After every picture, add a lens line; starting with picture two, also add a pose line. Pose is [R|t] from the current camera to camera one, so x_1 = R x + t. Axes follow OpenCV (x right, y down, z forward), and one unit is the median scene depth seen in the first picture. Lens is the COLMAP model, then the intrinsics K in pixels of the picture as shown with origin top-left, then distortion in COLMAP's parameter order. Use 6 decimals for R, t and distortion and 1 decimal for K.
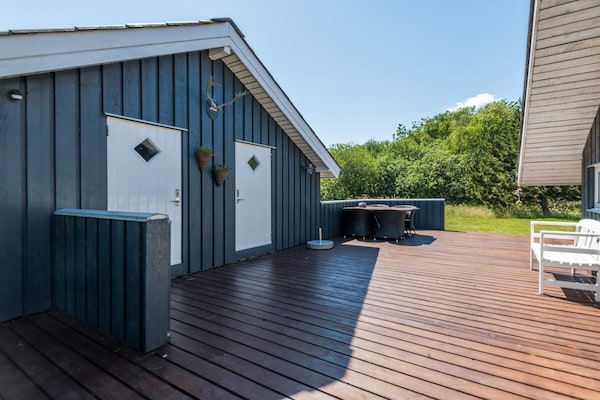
lens RADIAL K [[306.8, 0, 300.6], [0, 306.8, 197.1], [0, 0, 1]] dist [0.044893, -0.029588]
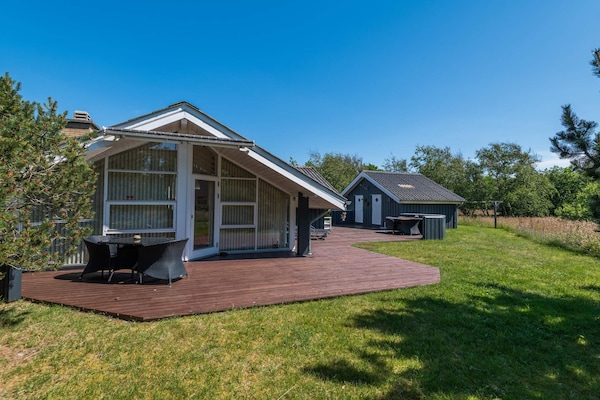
lens RADIAL K [[306.8, 0, 300.6], [0, 306.8, 197.1], [0, 0, 1]] dist [0.044893, -0.029588]
pose [[-0.601126, -0.017544, -0.798961, 3.231908], [-0.023839, 0.999708, -0.004017, -0.112374], [0.798798, 0.016632, -0.601369, 2.480934]]
